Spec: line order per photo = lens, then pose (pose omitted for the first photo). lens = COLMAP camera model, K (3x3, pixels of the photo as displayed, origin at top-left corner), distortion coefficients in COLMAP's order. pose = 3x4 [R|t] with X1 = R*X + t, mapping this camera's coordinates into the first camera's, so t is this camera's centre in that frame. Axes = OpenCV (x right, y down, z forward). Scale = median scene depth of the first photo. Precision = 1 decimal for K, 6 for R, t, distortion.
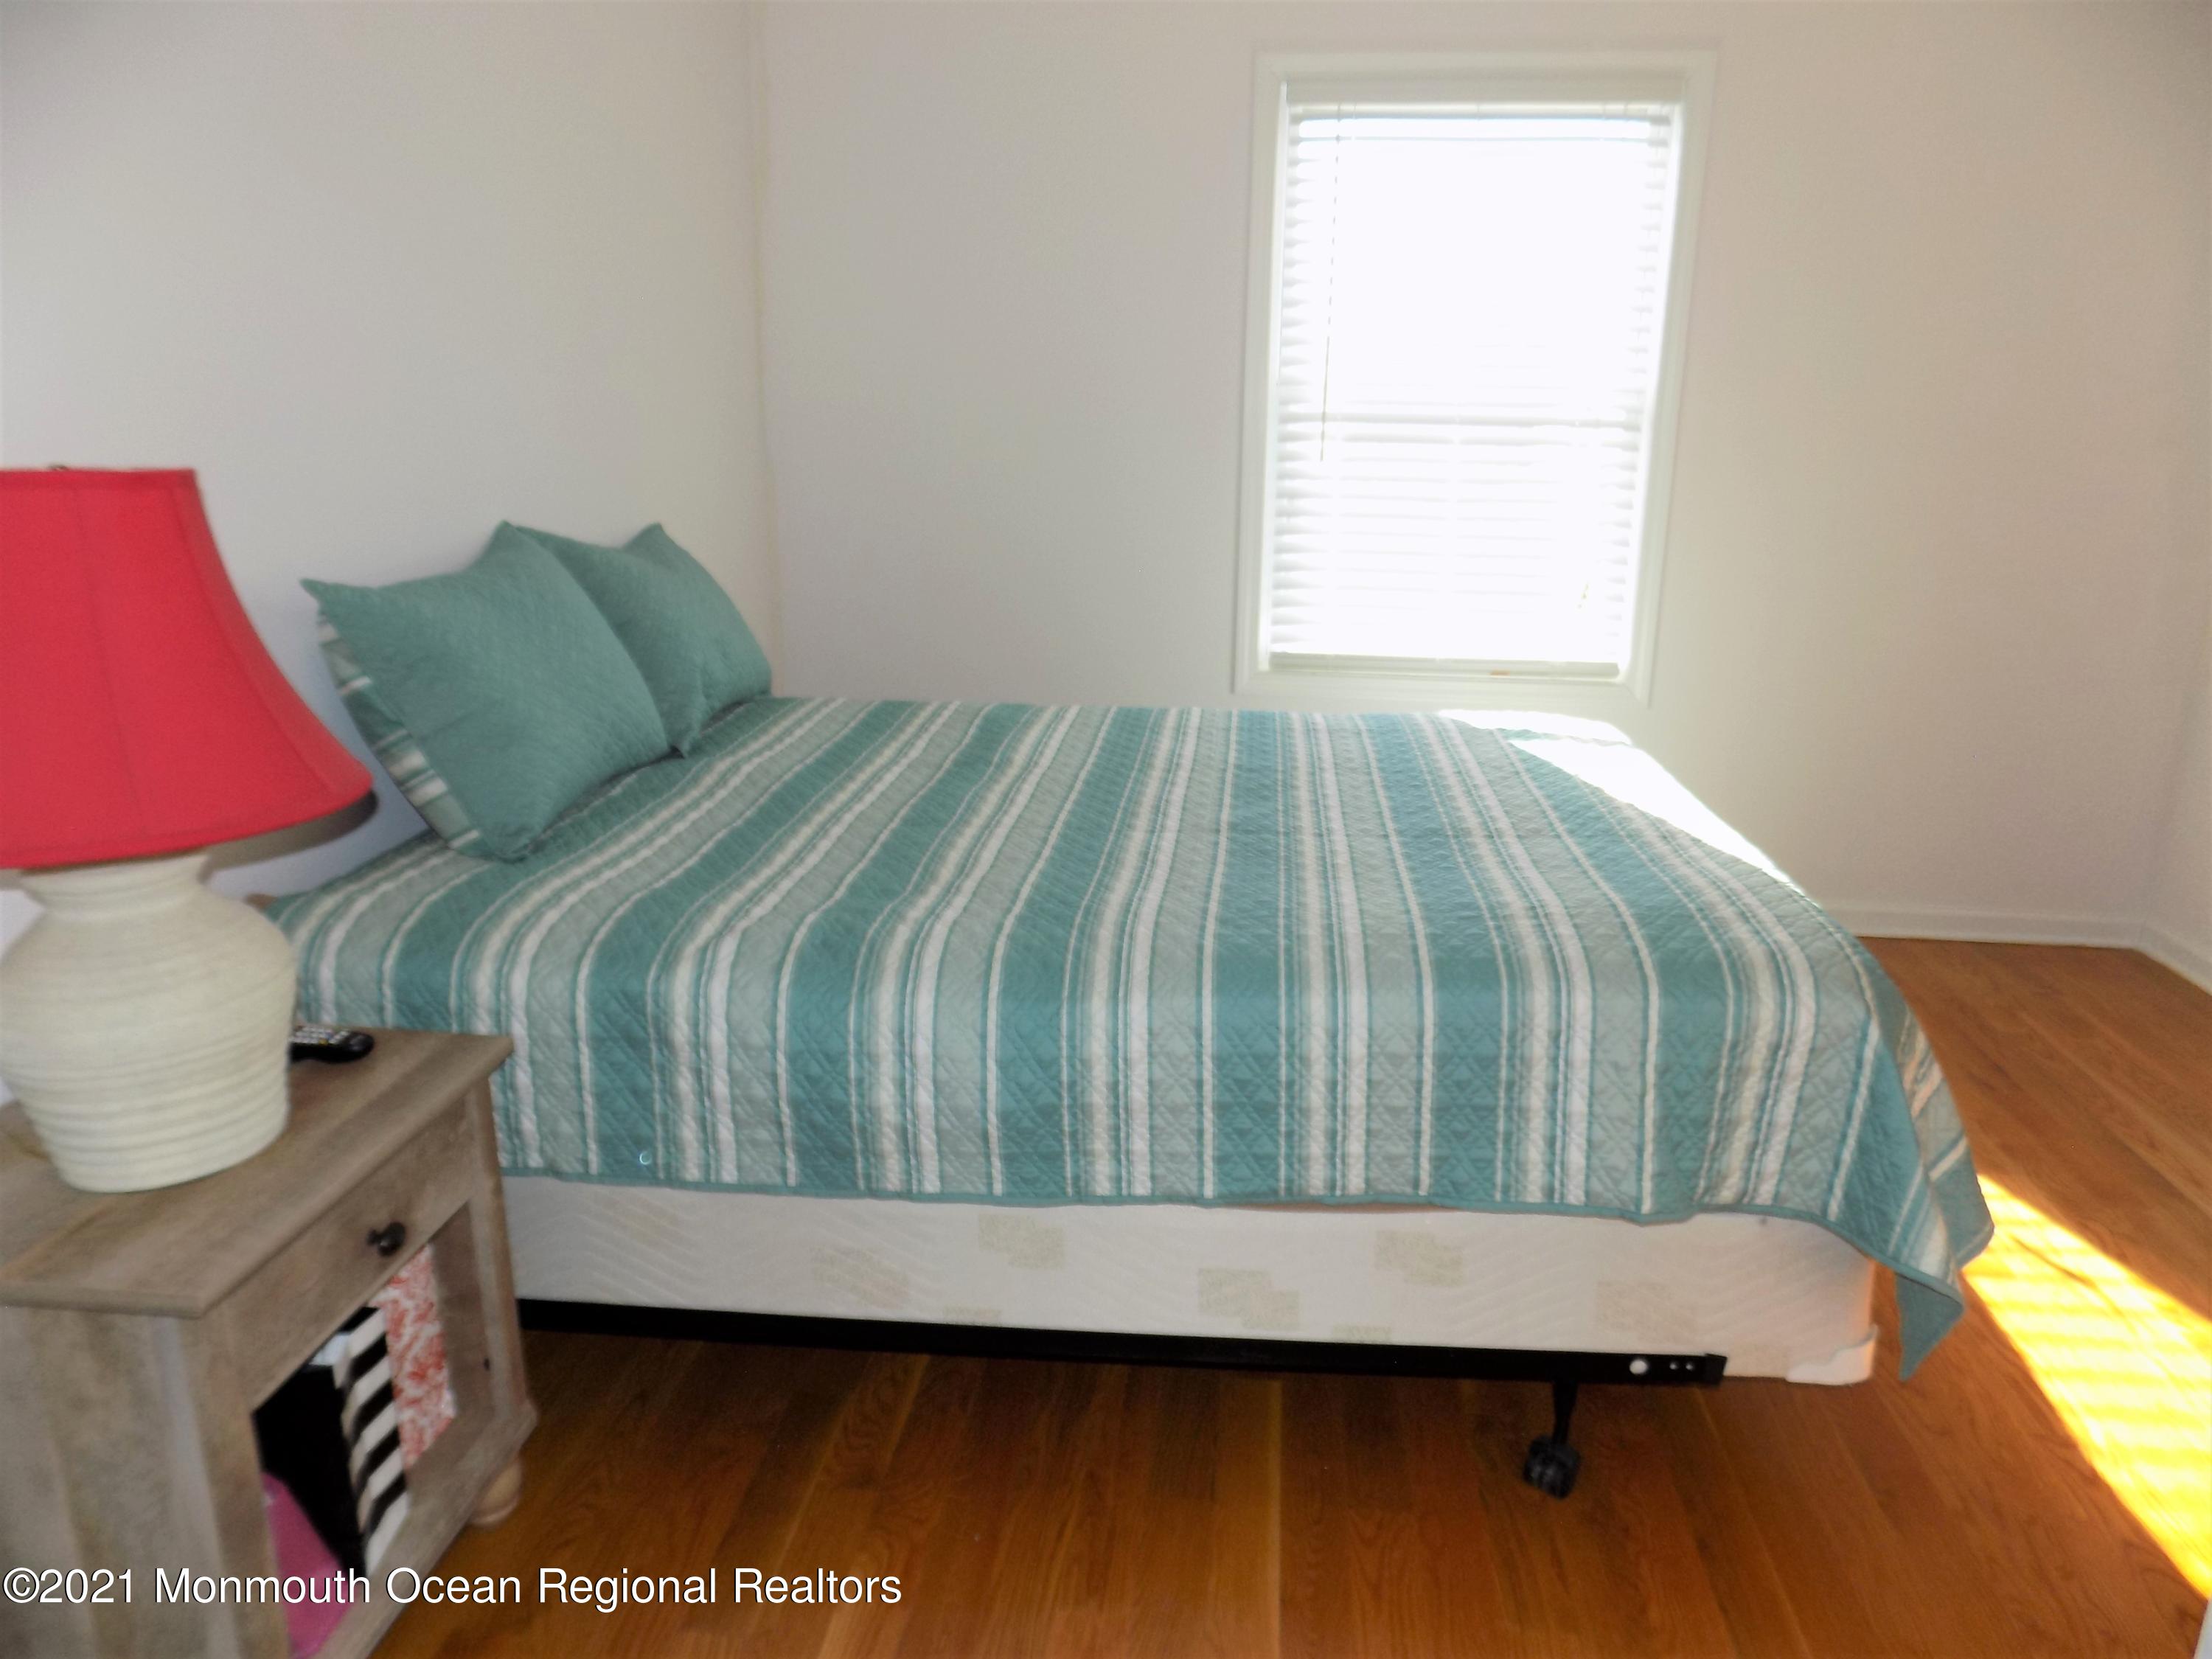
lens RADIAL K [[1517.8, 0, 1115.6], [0, 1517.8, 825.7], [0, 0, 1]] dist [-0.050915, 0.052207]
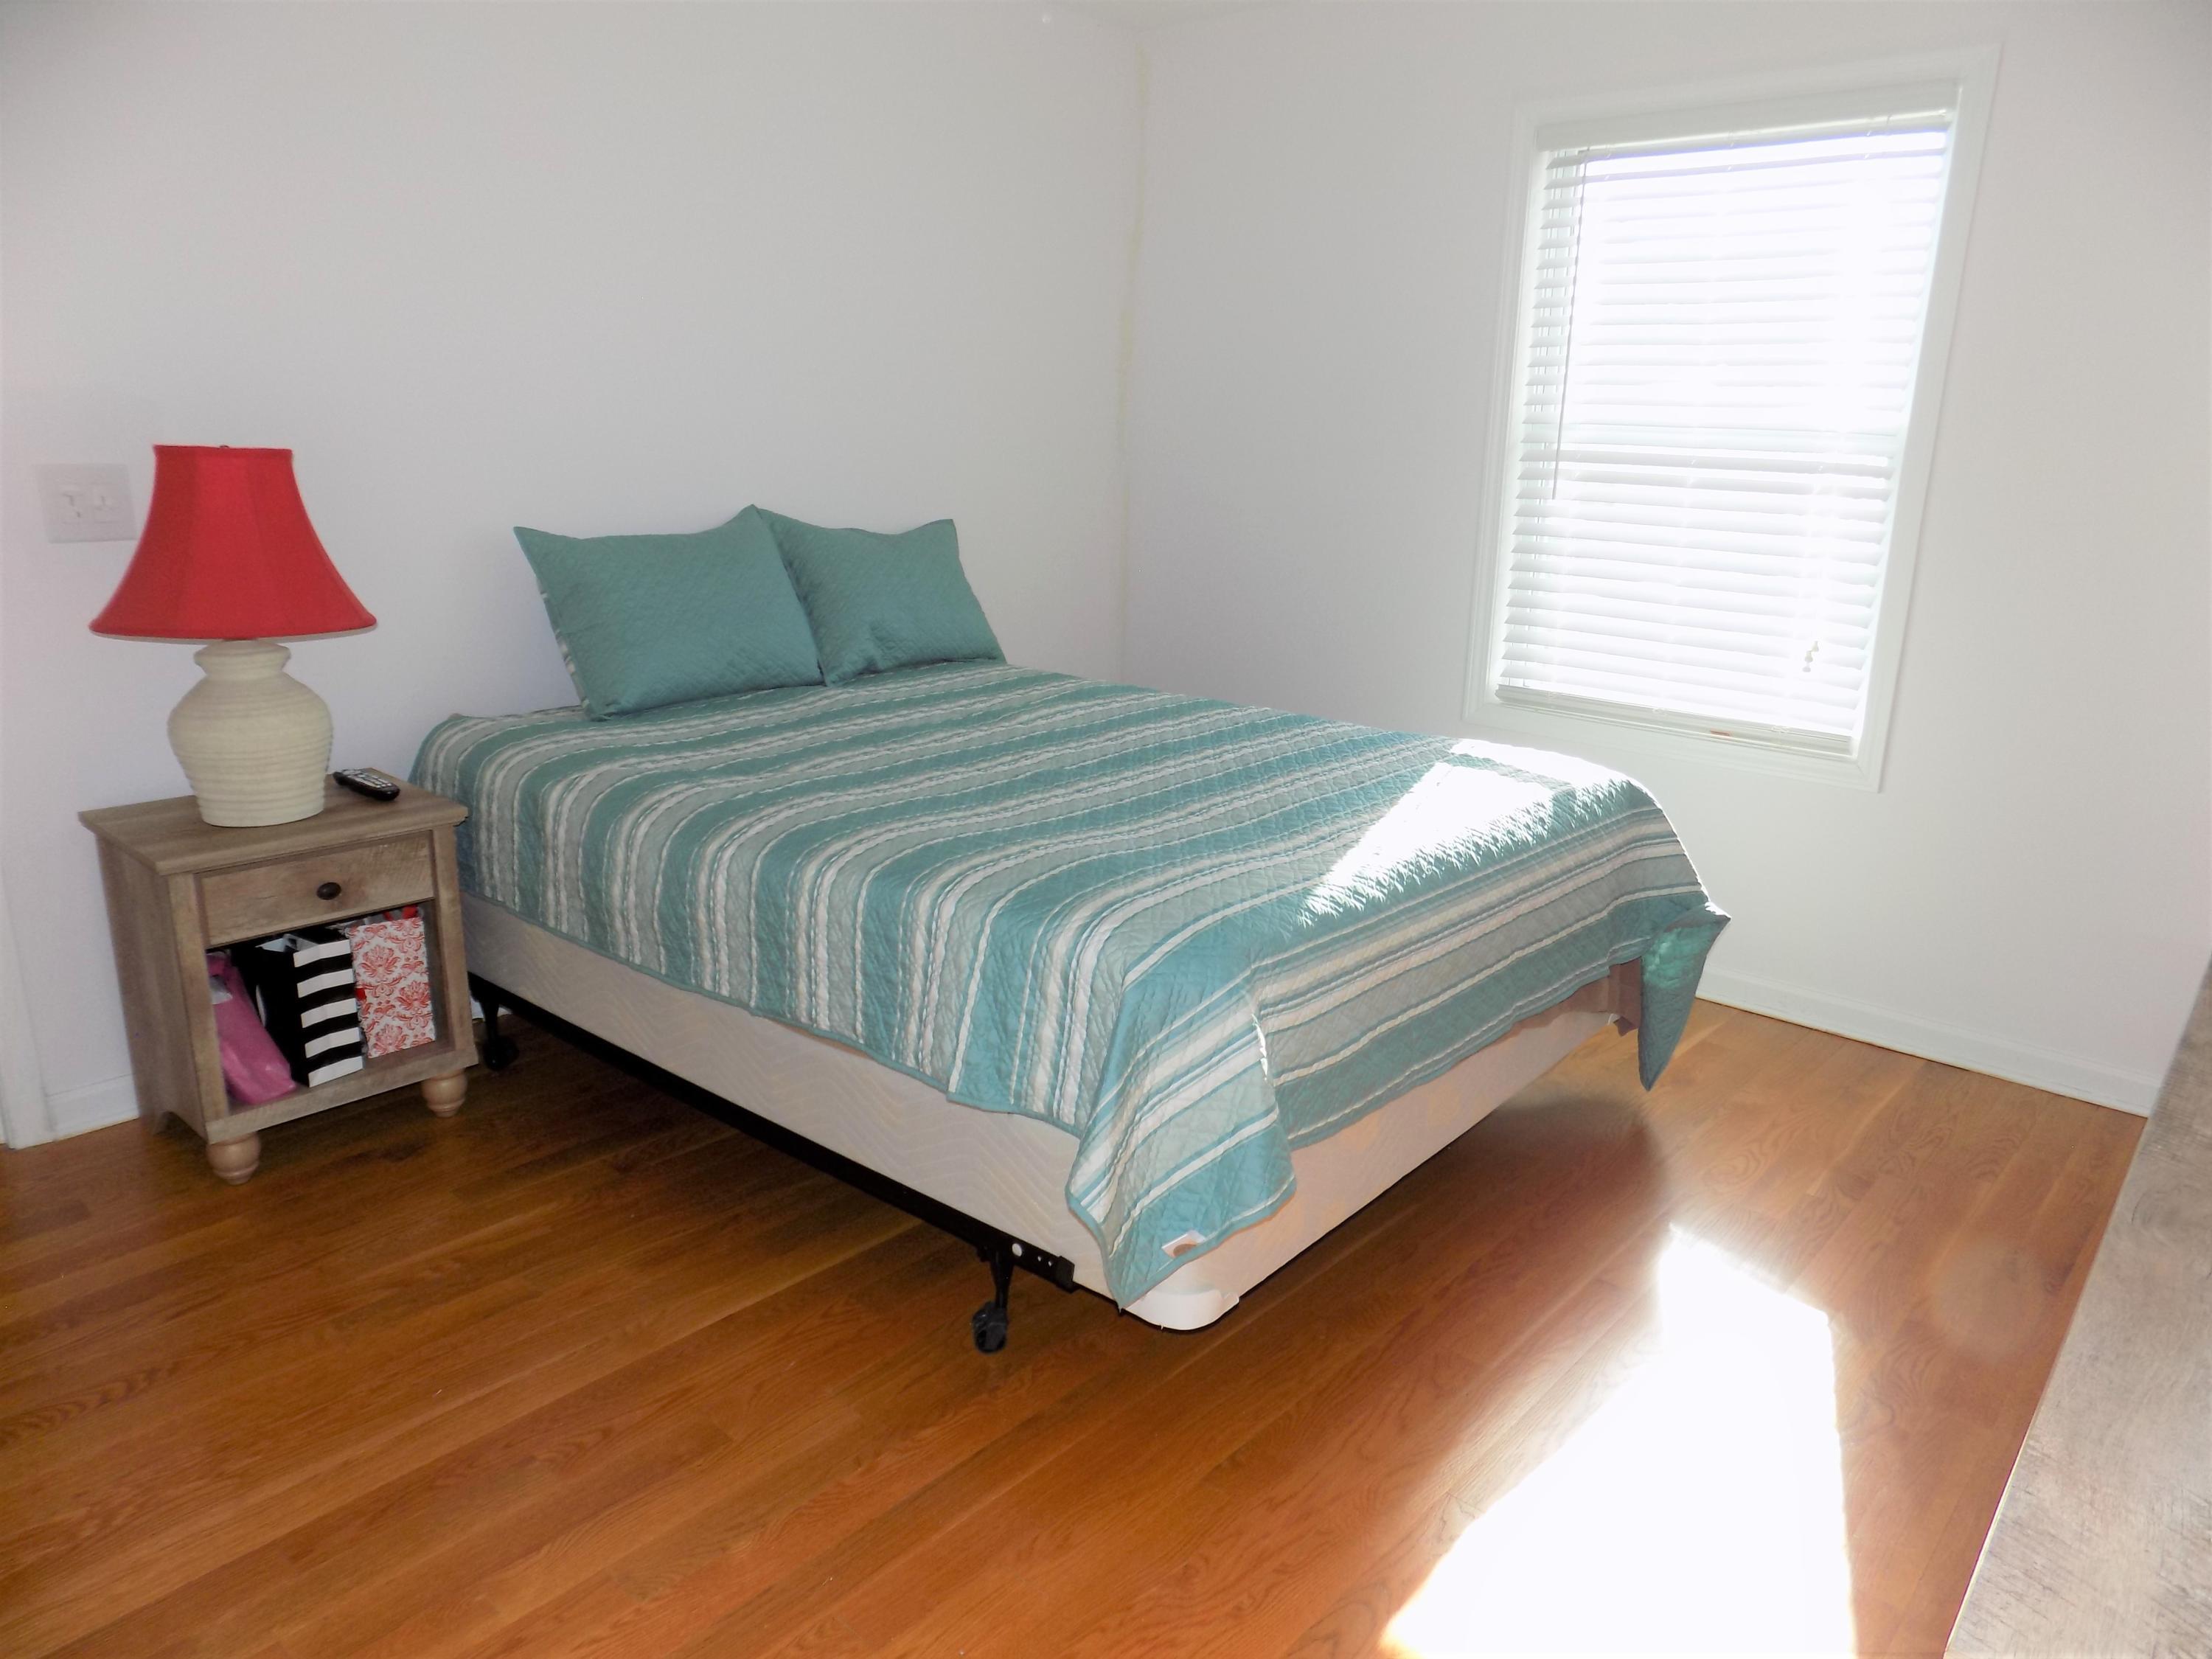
lens RADIAL K [[1517.8, 0, 1119.0], [0, 1517.8, 832.6], [0, 0, 1]] dist [-0.050915, 0.052207]
pose [[0.808448, 0.161825, -0.565883, 1.018090], [-0.176874, 0.983816, 0.028650, -0.002590], [0.561361, 0.076928, 0.823988, 0.062144]]
